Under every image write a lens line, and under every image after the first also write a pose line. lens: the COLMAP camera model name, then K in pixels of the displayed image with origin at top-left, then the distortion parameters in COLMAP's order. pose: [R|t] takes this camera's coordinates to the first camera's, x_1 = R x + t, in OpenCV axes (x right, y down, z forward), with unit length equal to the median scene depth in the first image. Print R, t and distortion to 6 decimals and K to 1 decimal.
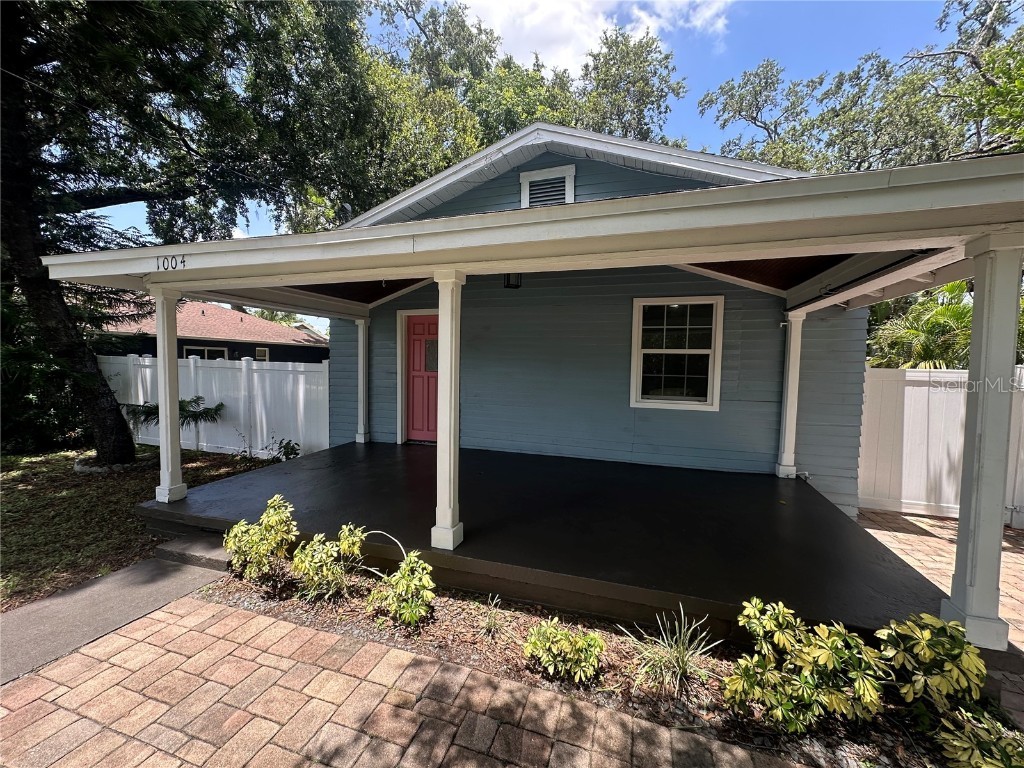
lens RADIAL K [[410.6, 0, 511.6], [0, 410.6, 383.8], [0, 0, 1]] dist [-0.002925, 0.000547]
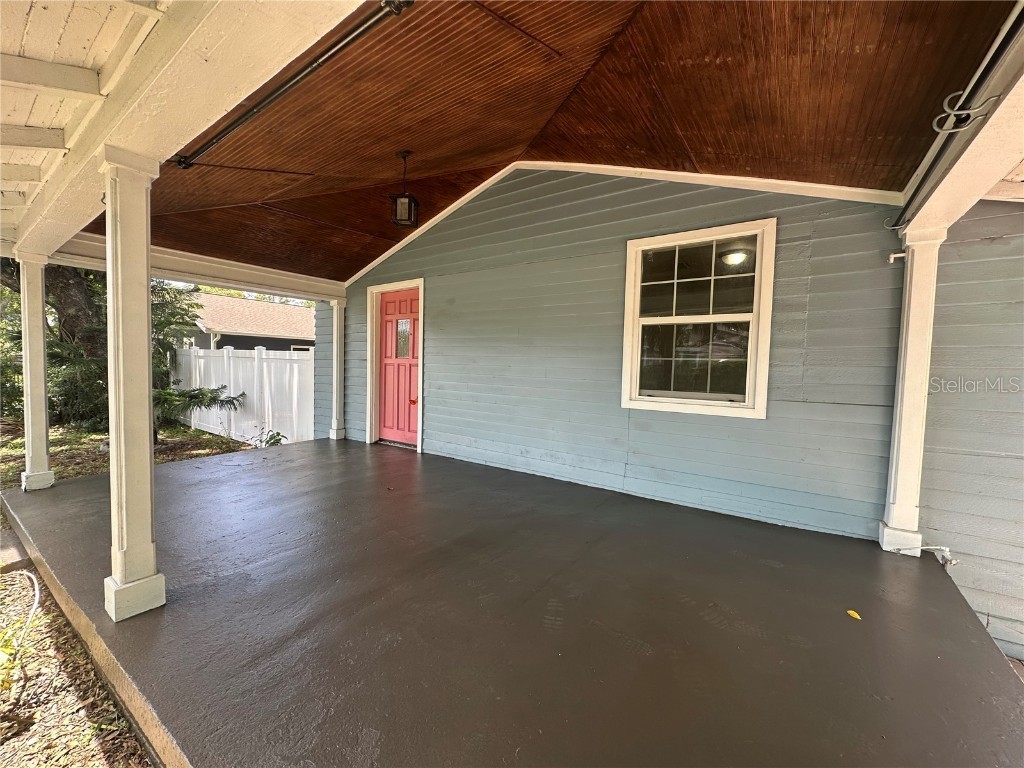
lens RADIAL K [[410.6, 0, 514.7], [0, 410.6, 381.6], [0, 0, 1]] dist [-0.002925, 0.000547]
pose [[0.956910, 0.017022, -0.289885, 0.319938], [-0.022224, 0.999645, -0.014665, 0.028979], [0.289533, 0.020475, 0.956949, 0.329908]]
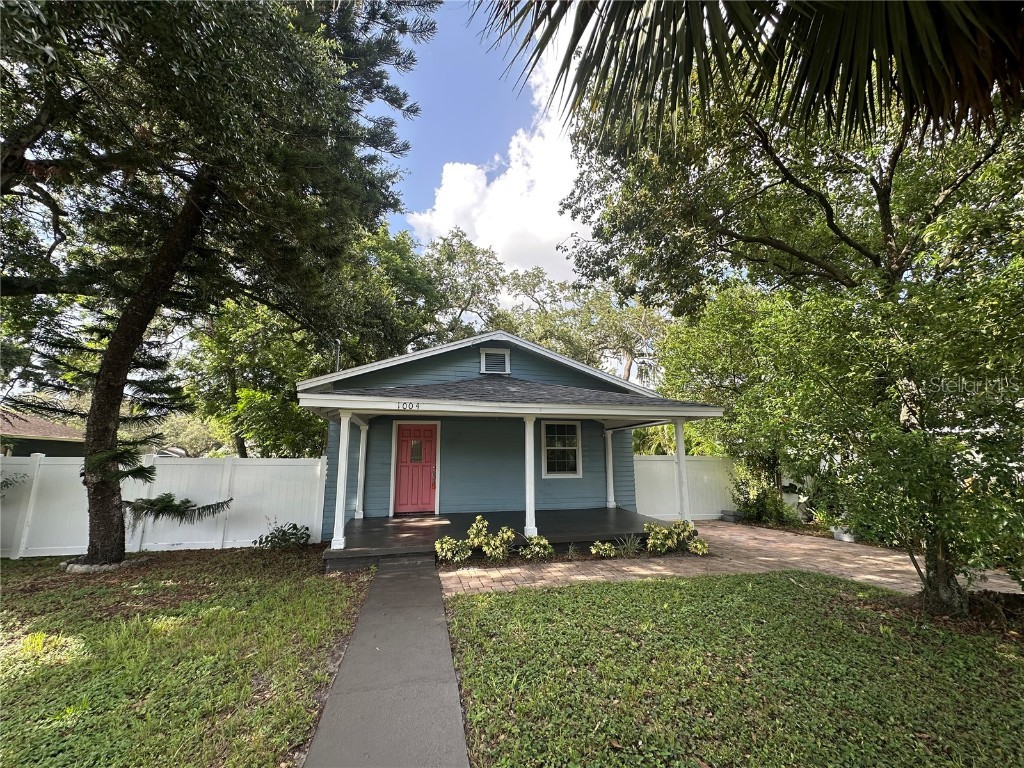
lens RADIAL K [[410.6, 0, 515.1], [0, 410.6, 384.8], [0, 0, 1]] dist [-0.002925, 0.000547]
pose [[0.841287, 0.076839, 0.535100, -0.855244], [0.045362, 0.976321, -0.211516, 0.030688], [-0.538682, 0.202219, 0.817881, -0.548669]]
